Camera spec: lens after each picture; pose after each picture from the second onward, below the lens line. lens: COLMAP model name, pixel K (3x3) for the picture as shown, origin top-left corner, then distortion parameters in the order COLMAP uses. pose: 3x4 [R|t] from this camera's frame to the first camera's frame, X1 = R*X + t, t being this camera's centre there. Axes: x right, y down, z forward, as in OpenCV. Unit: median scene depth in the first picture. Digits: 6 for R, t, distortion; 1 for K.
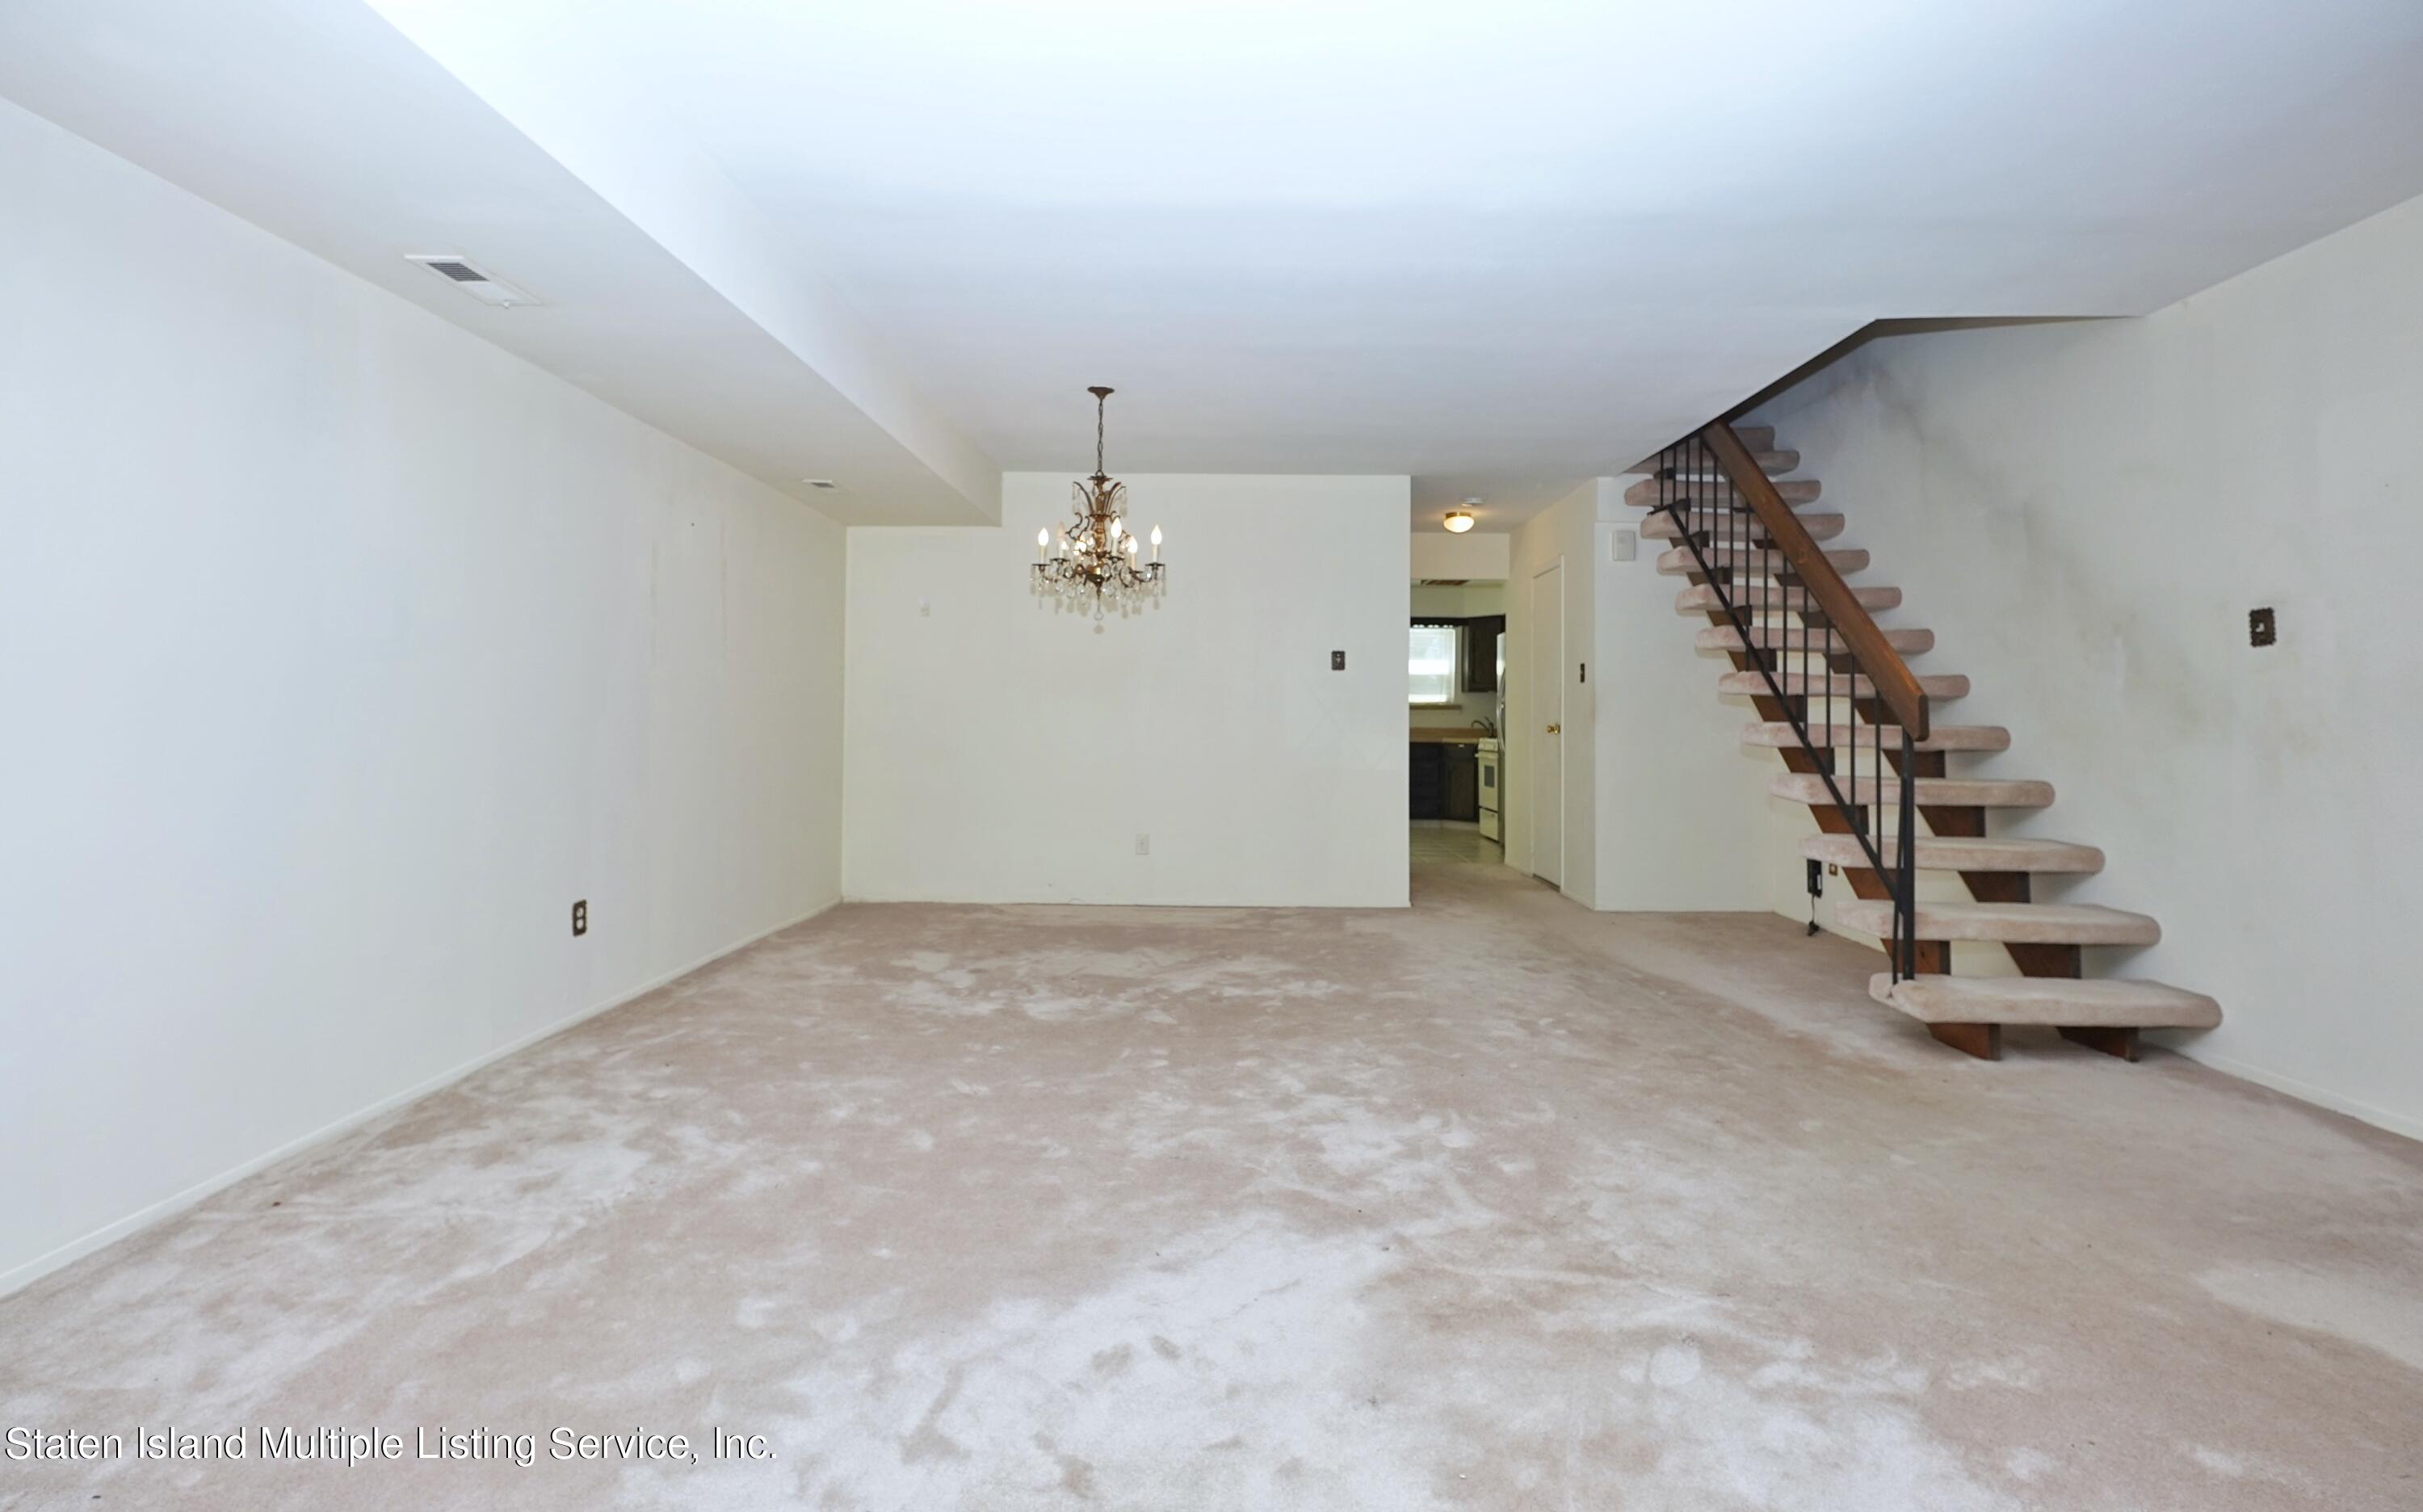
lens RADIAL K [[1122.1, 0, 1092.4], [0, 1122.1, 701.0], [0, 0, 1]] dist [-0.013299, 0.002776]
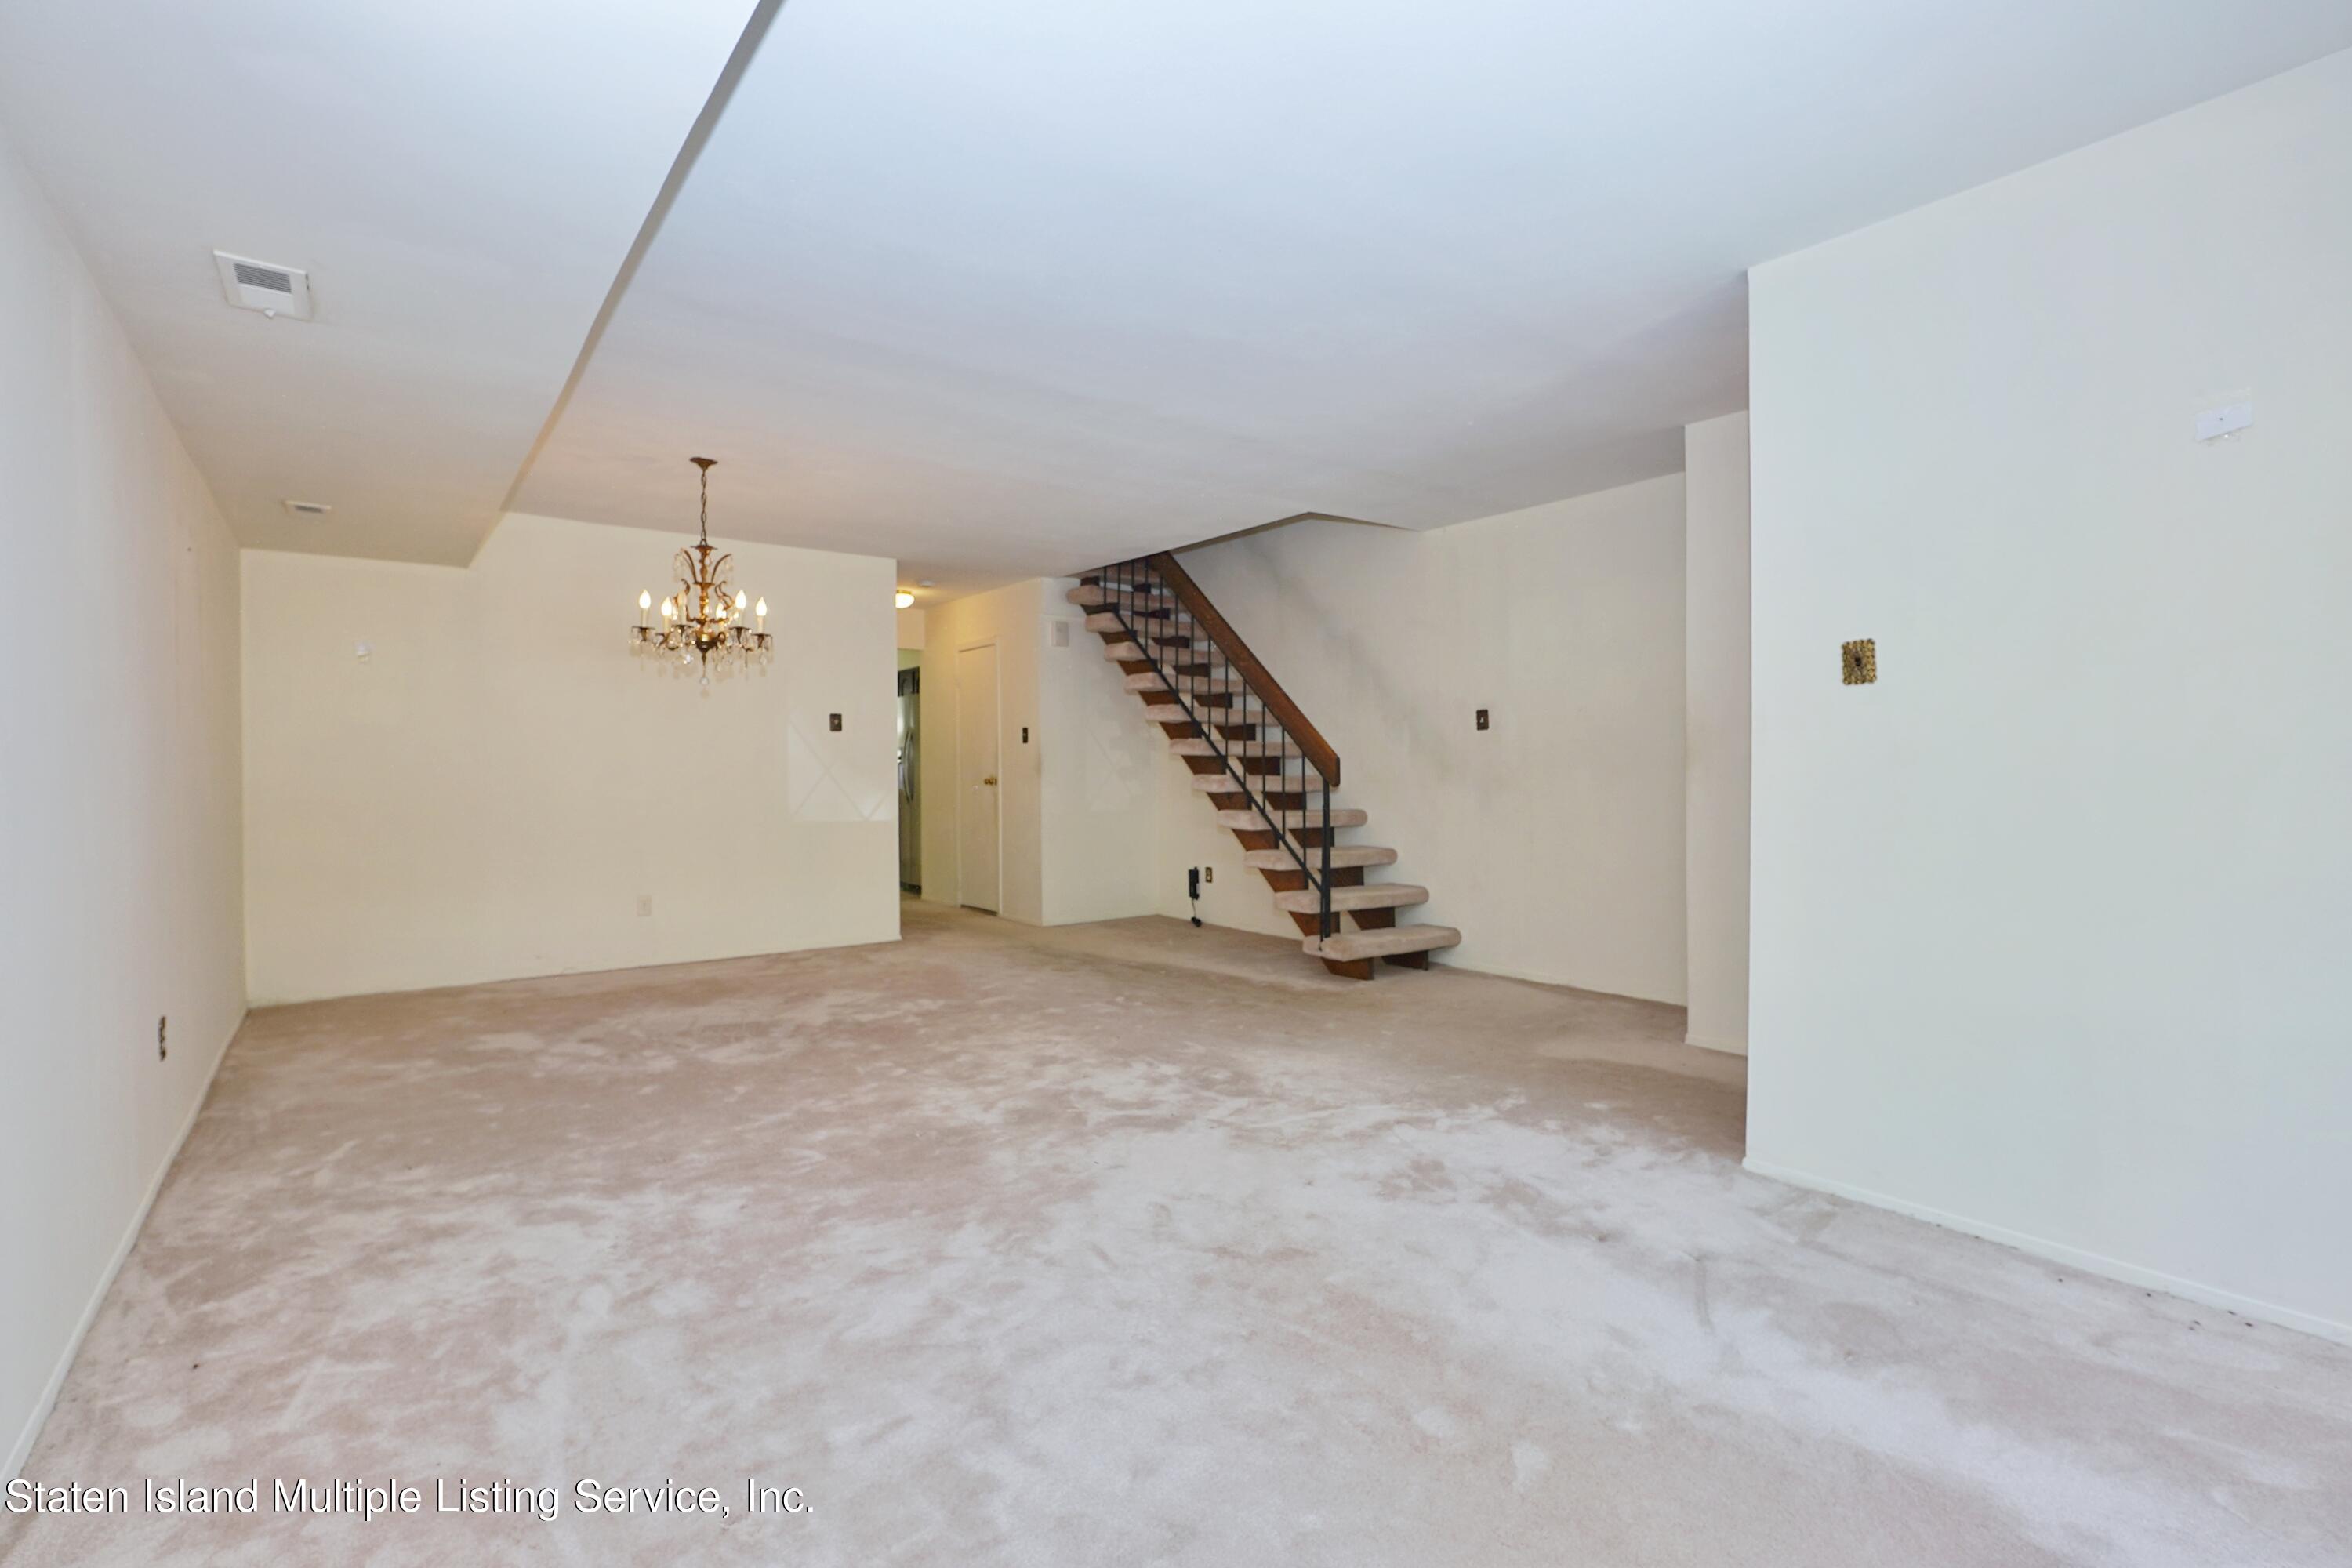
lens RADIAL K [[1071.7, 0, 1178.1], [0, 1071.7, 784.9], [0, 0, 1]] dist [-0.016562, 0.005503]
pose [[0.787330, -0.020550, 0.616190, -0.406500], [0.002959, 0.999559, 0.029555, -0.013073], [-0.616525, -0.021446, 0.787043, -0.068194]]
